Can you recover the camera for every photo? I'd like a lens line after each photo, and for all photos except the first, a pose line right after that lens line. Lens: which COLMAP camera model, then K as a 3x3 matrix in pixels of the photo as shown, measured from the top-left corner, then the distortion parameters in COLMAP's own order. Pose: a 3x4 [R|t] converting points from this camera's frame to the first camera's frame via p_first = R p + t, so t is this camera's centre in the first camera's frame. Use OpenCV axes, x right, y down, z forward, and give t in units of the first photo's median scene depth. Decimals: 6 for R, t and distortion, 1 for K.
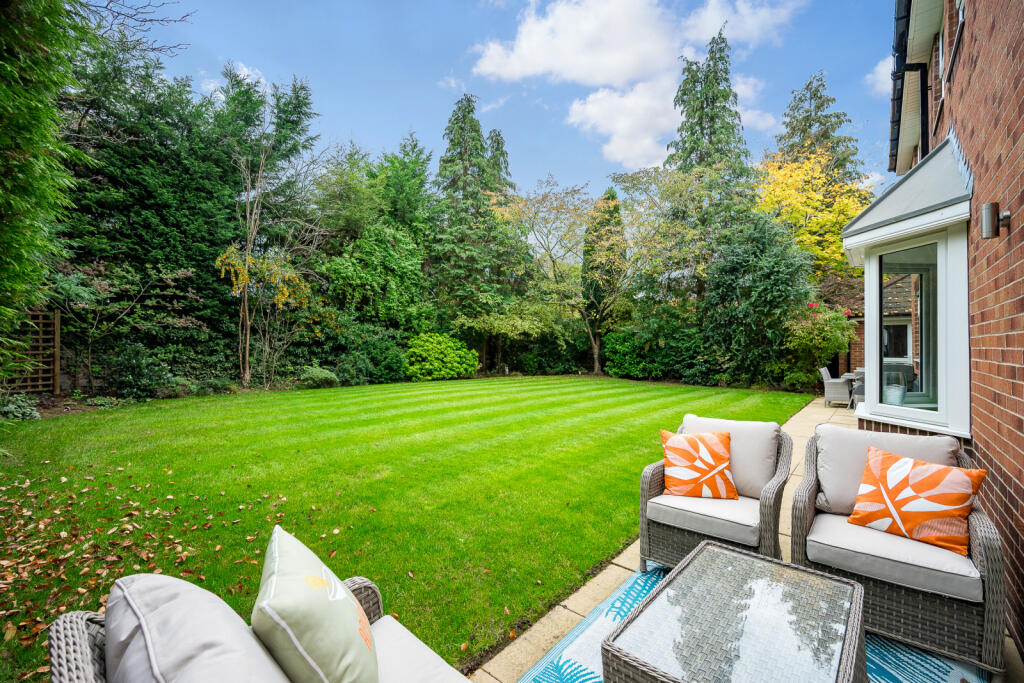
lens RADIAL K [[411.2, 0, 512.5], [0, 411.2, 343.8], [0, 0, 1]] dist [-0.000658, -0.000009]
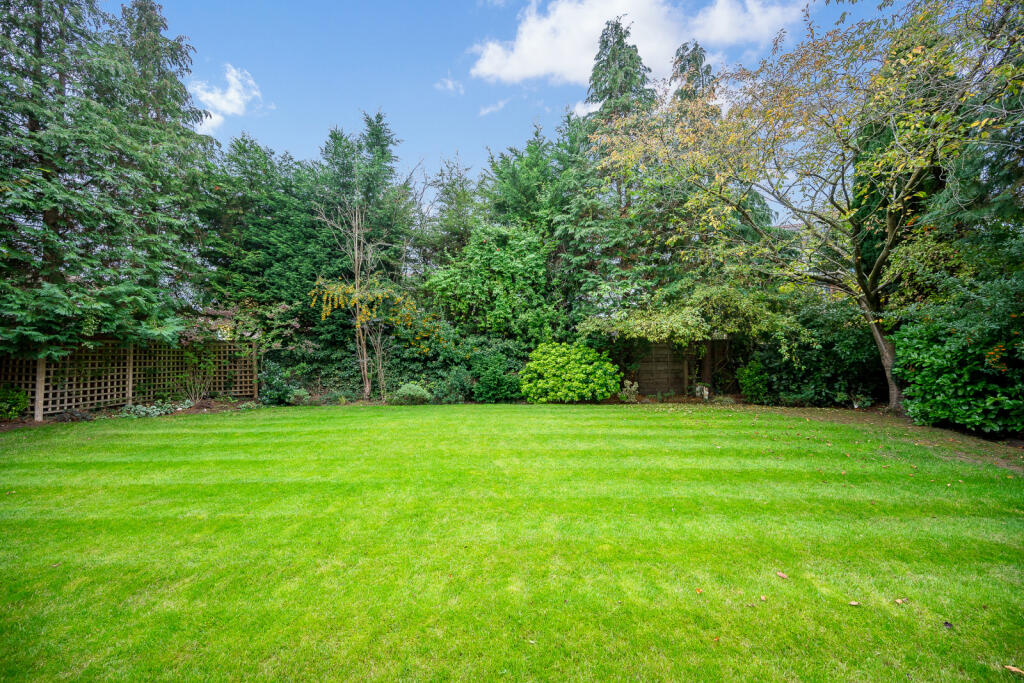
lens RADIAL K [[400.7, 0, 510.3], [0, 400.7, 346.2], [0, 0, 1]] dist [0.002304, 0.000046]
pose [[0.653626, -0.032089, -0.756137, 0.339108], [0.024739, 0.999473, -0.021030, -0.005420], [0.756413, -0.004960, 0.654075, 0.437220]]
